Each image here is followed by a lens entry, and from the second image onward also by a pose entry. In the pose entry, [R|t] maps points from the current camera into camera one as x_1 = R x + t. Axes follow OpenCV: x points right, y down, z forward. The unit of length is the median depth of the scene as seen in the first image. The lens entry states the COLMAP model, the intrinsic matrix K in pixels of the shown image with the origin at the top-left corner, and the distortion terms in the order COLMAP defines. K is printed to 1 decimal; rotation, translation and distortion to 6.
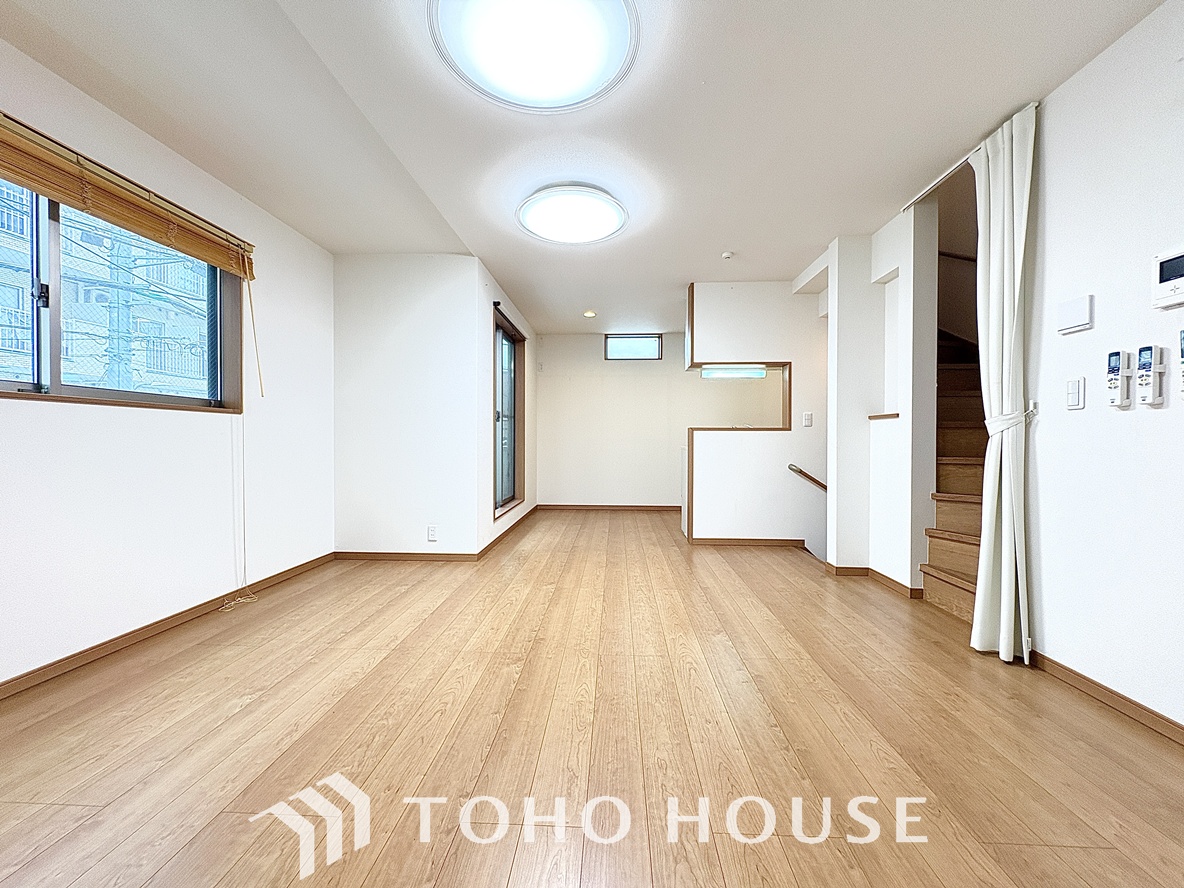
lens RADIAL K [[474.3, 0, 592.0], [0, 474.3, 444.0], [0, 0, 1]] dist [-0.000223, 0.000122]
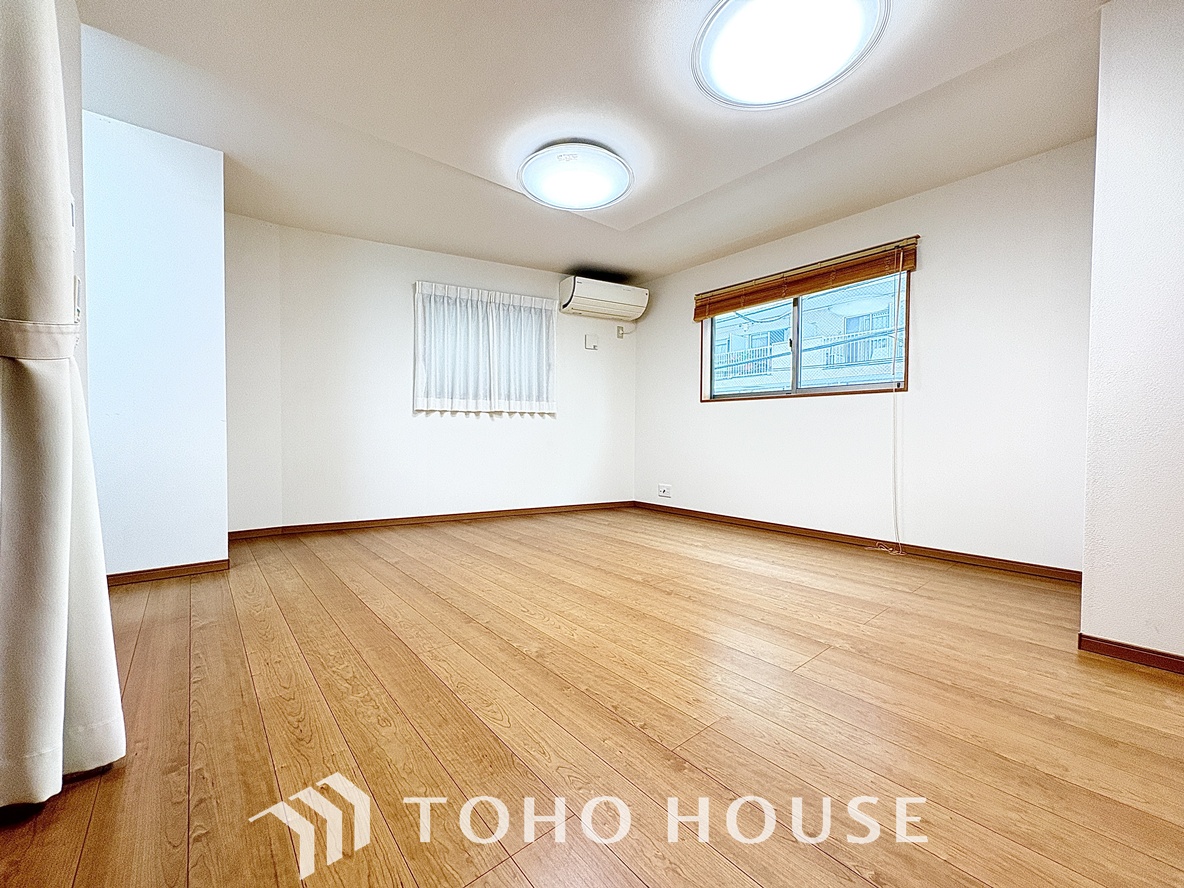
lens RADIAL K [[474.3, 0, 592.0], [0, 474.3, 444.0], [0, 0, 1]] dist [-0.000223, 0.000122]
pose [[-0.731759, 0.009289, -0.681500, 0.717103], [-0.011758, 0.999586, 0.026249, 0.052075], [0.681462, 0.027221, -0.731347, 1.611827]]
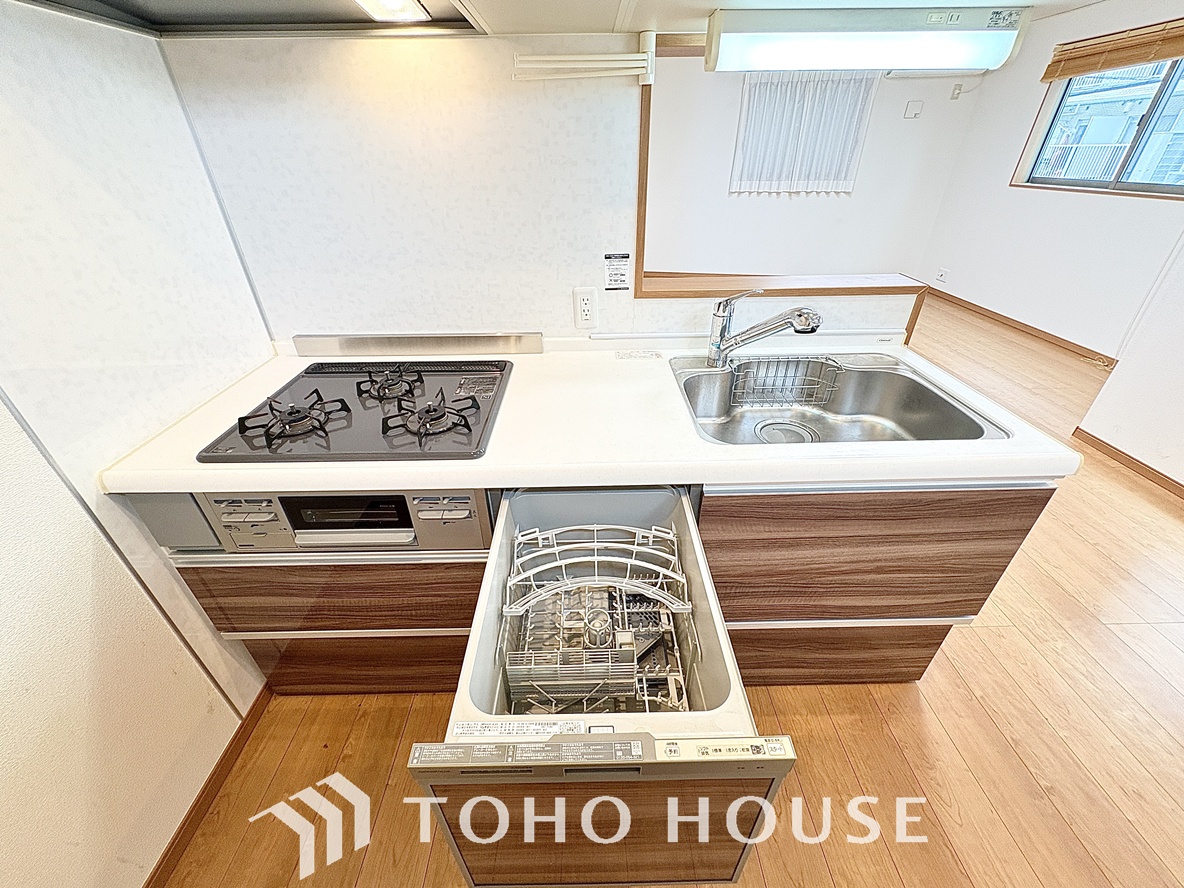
lens RADIAL K [[474.3, 0, 592.0], [0, 474.3, 444.0], [0, 0, 1]] dist [-0.000223, 0.000122]
pose [[-0.997608, 0.043638, -0.053606, 0.873284], [0.008614, 0.847963, 0.529986, -0.220477], [0.068583, 0.528257, -0.846310, 2.526358]]
